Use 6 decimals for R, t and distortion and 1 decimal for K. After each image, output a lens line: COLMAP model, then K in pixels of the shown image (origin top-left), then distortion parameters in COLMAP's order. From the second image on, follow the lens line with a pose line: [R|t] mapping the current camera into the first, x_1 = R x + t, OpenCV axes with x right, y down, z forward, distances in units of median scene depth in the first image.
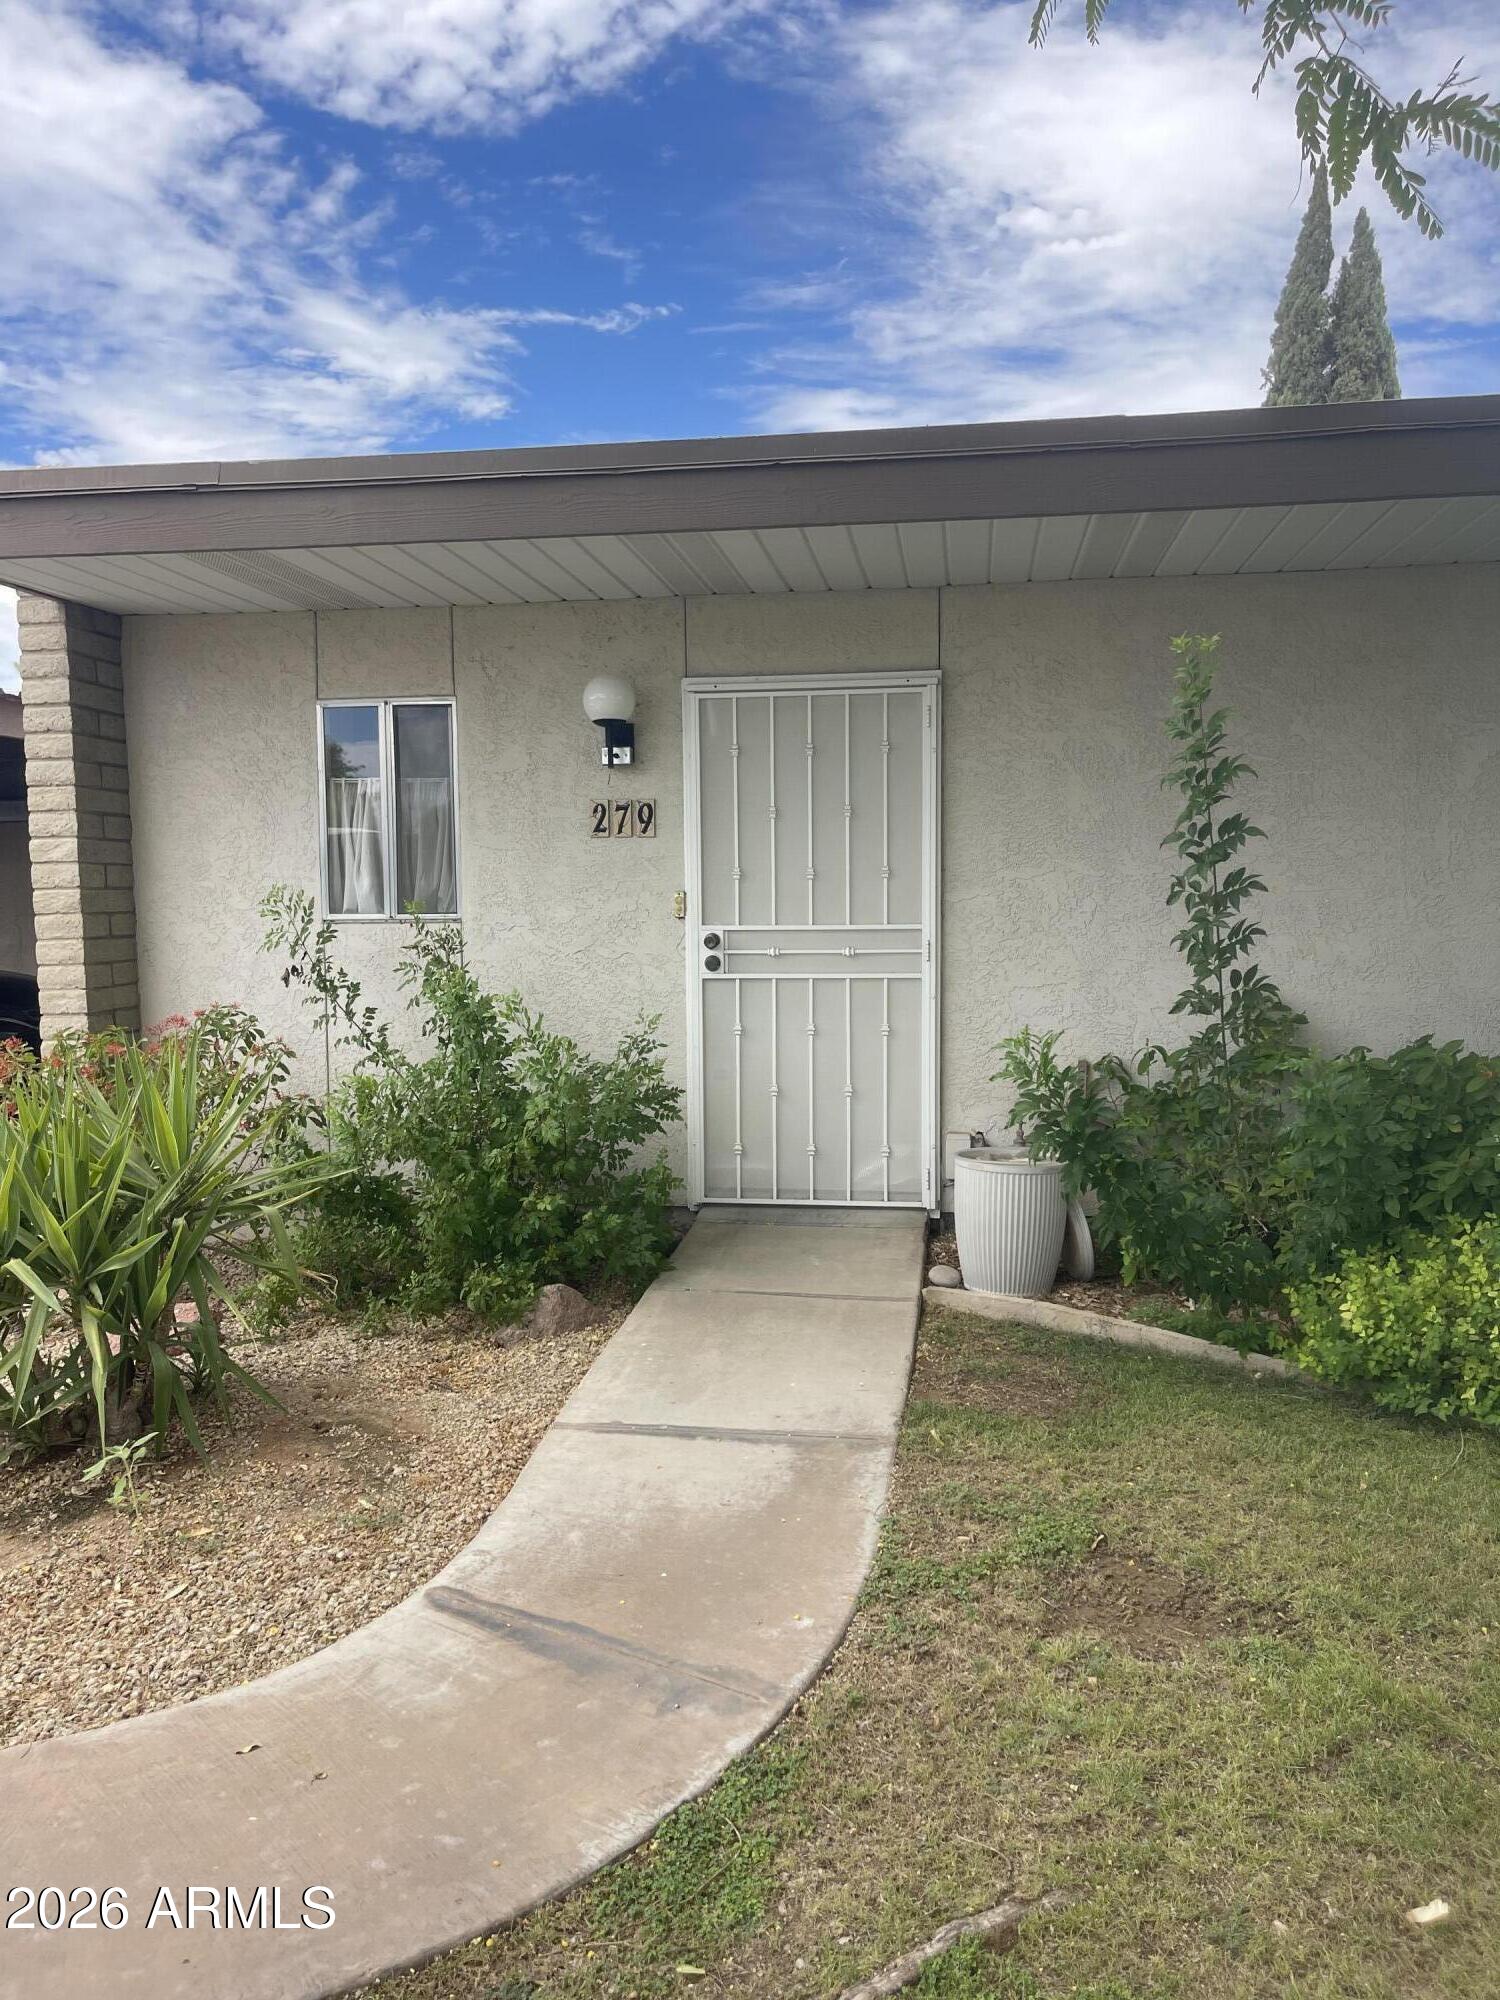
lens RADIAL K [[1509.2, 0, 749.7], [0, 1509.2, 996.8], [0, 0, 1]] dist [0.014027, -0.050808]
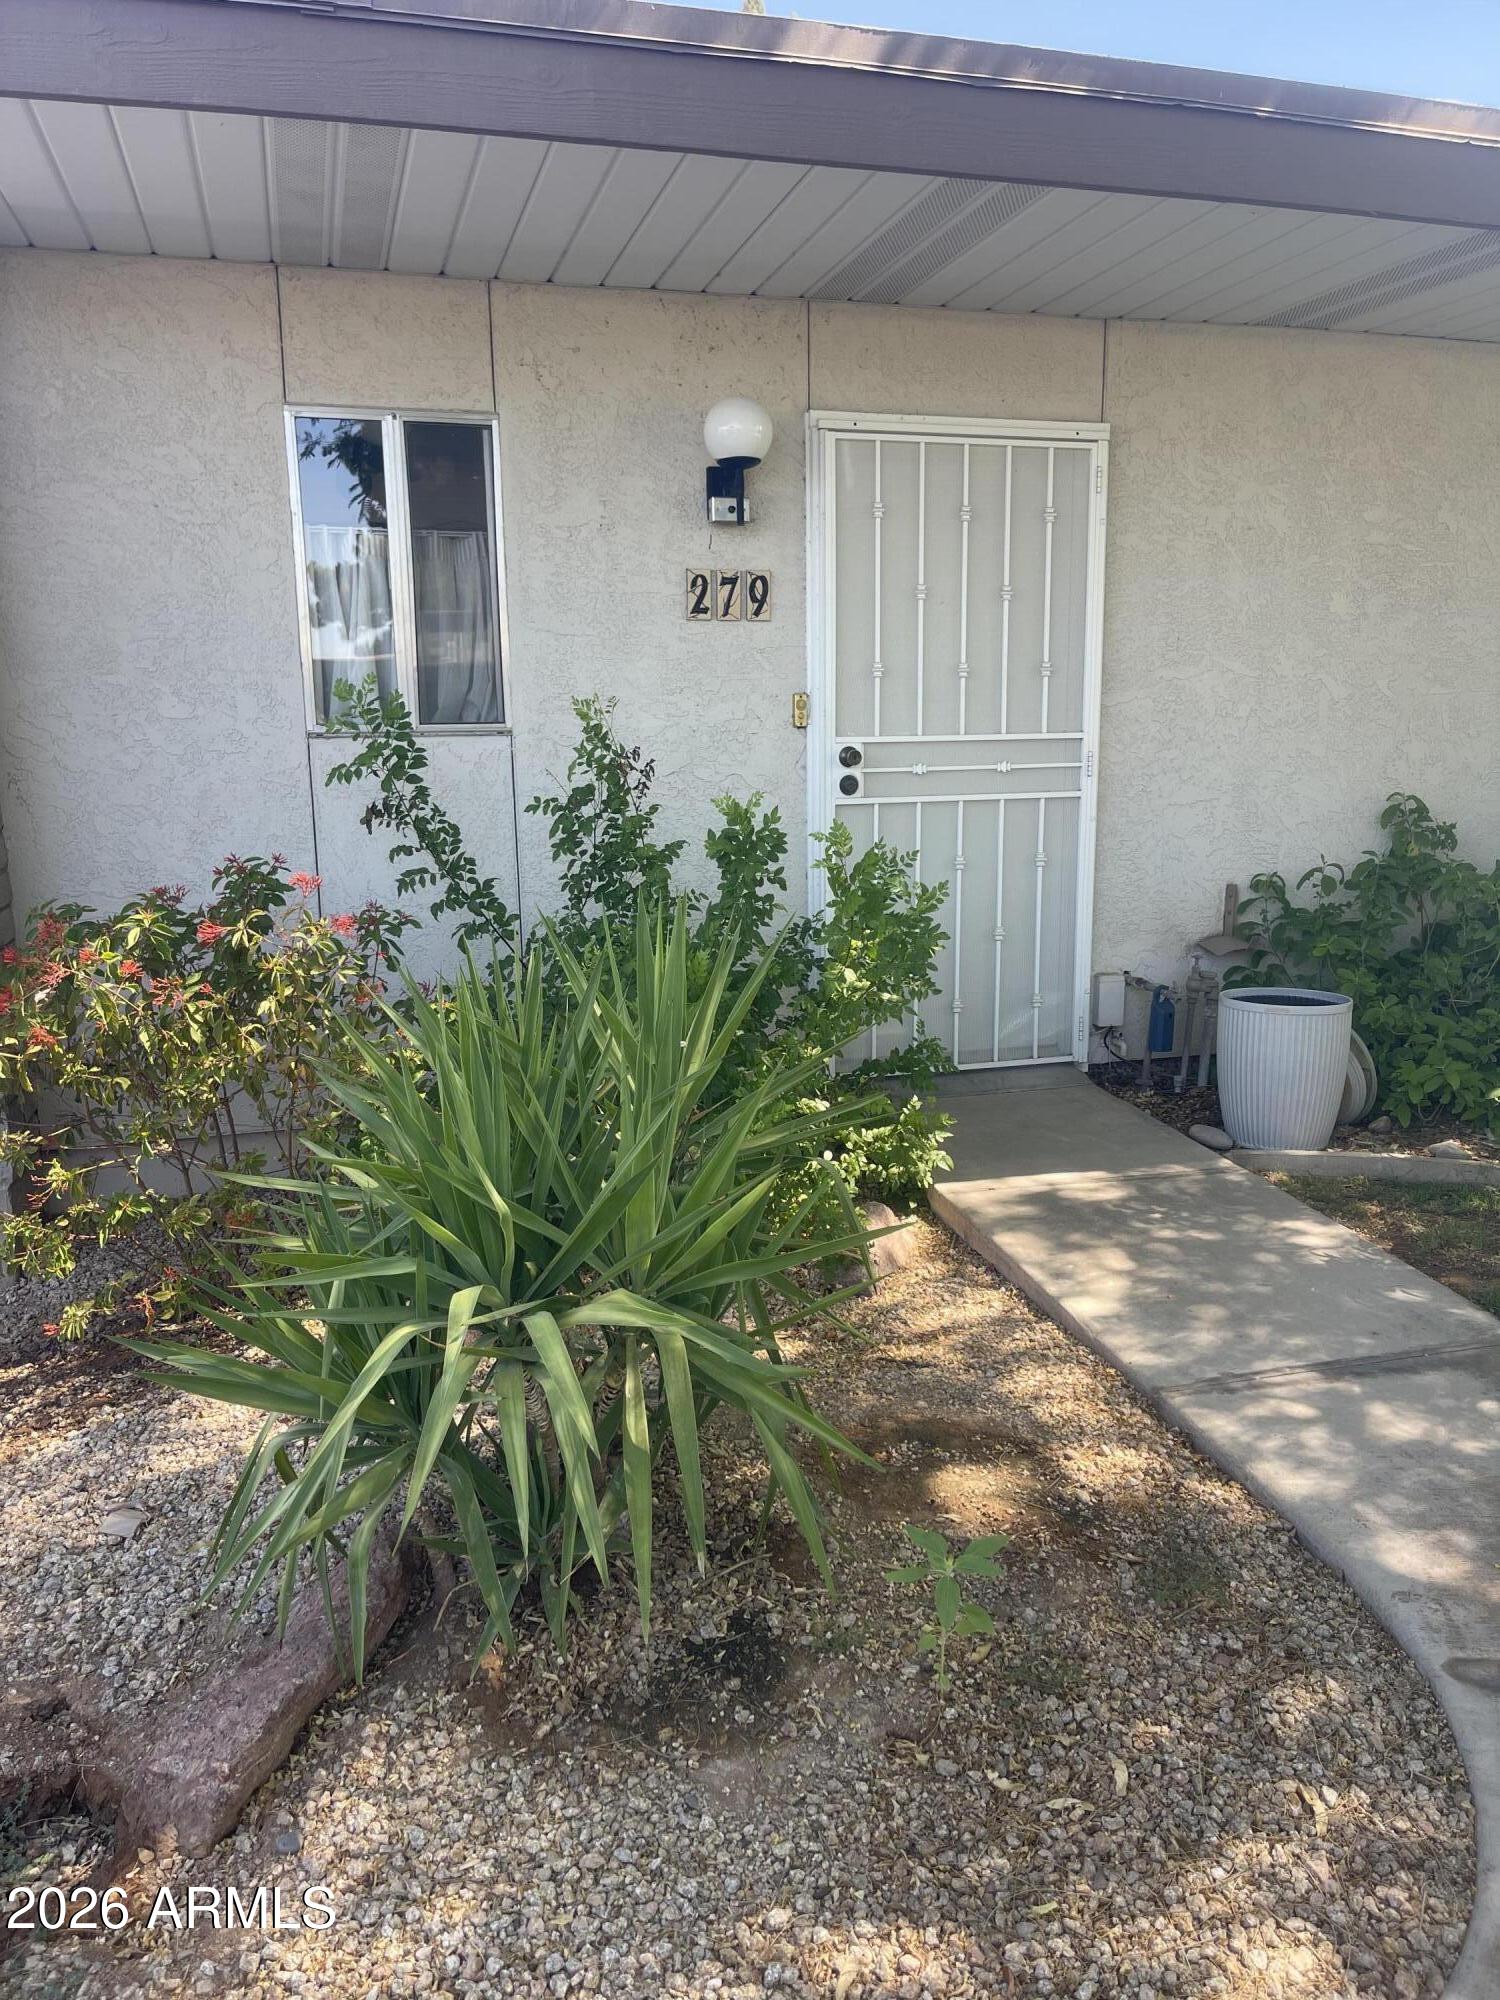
lens RADIAL K [[1509.2, 0, 749.7], [0, 1509.2, 996.8], [0, 0, 1]] dist [0.014027, -0.050808]
pose [[0.909810, -0.075700, 0.408062, -0.408270], [0.035455, 0.993807, 0.105312, 0.003538], [-0.413507, -0.081346, 0.906860, 0.291112]]
